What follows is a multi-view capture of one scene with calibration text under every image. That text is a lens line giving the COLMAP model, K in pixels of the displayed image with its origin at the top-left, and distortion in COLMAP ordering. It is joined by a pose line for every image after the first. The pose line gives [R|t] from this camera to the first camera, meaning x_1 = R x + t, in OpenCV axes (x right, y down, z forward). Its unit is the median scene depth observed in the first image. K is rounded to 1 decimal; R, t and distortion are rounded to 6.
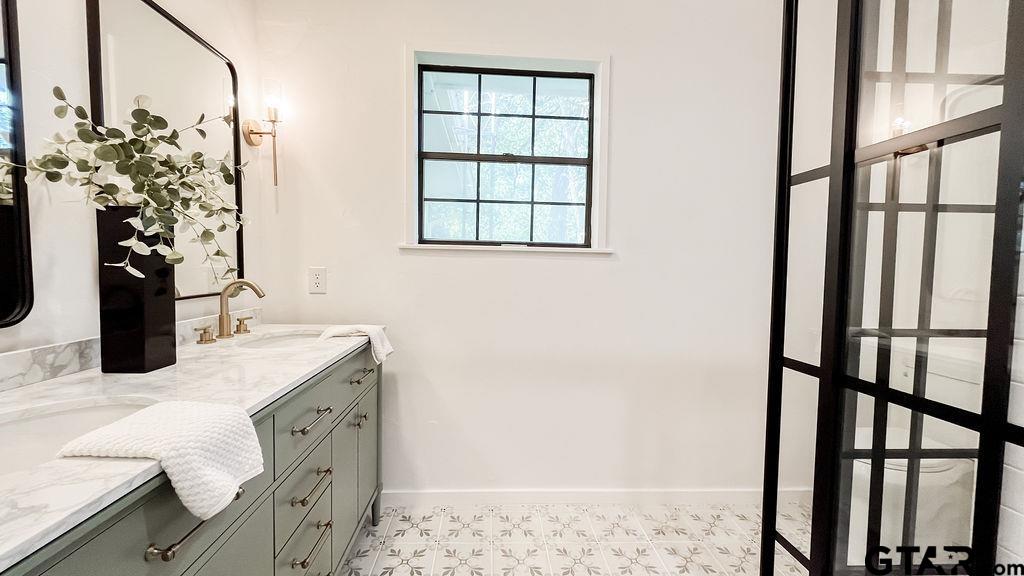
lens RADIAL K [[426.6, 0, 512.0], [0, 426.6, 288.0], [0, 0, 1]] dist [-0.000774, 0.000076]
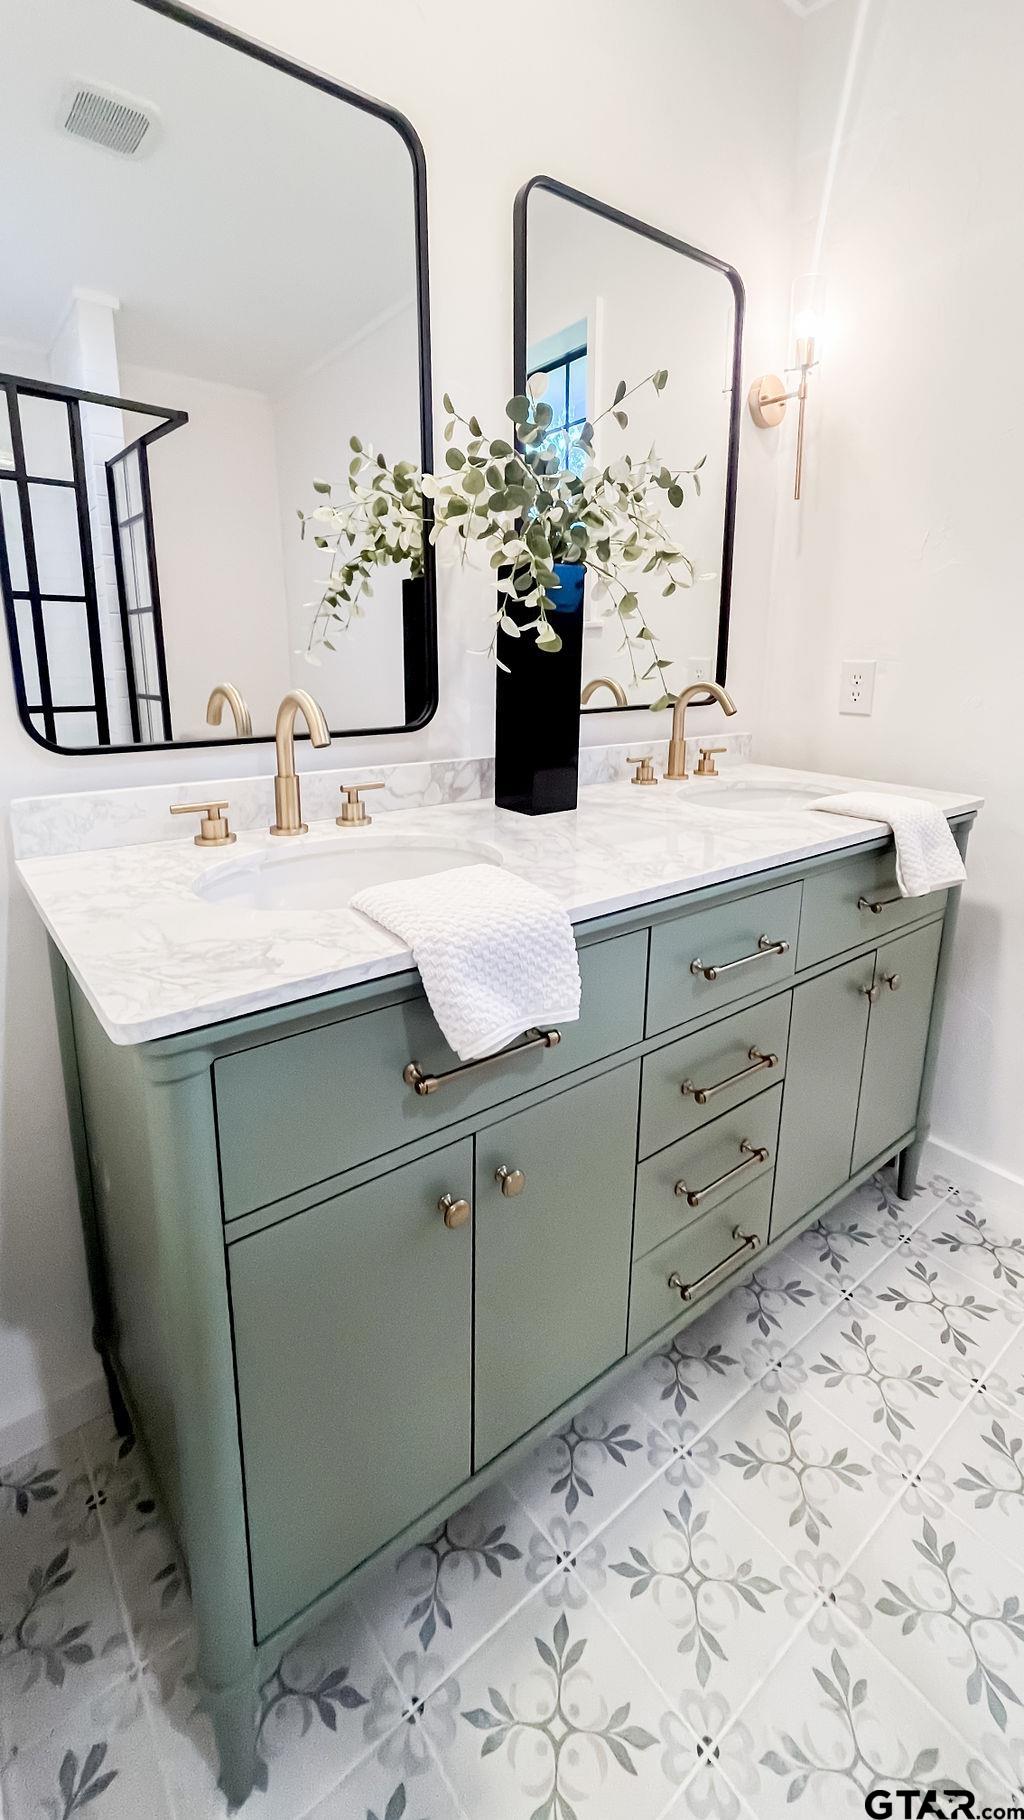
lens RADIAL K [[776.9, 0, 513.1], [0, 776.9, 817.3], [0, 0, 1]] dist [-0.001998, -0.000191]
pose [[0.573734, 0.165441, -0.802159, 0.109122], [-0.047566, 0.984464, 0.169020, -0.005835], [0.817660, -0.058817, 0.572690, 0.243030]]
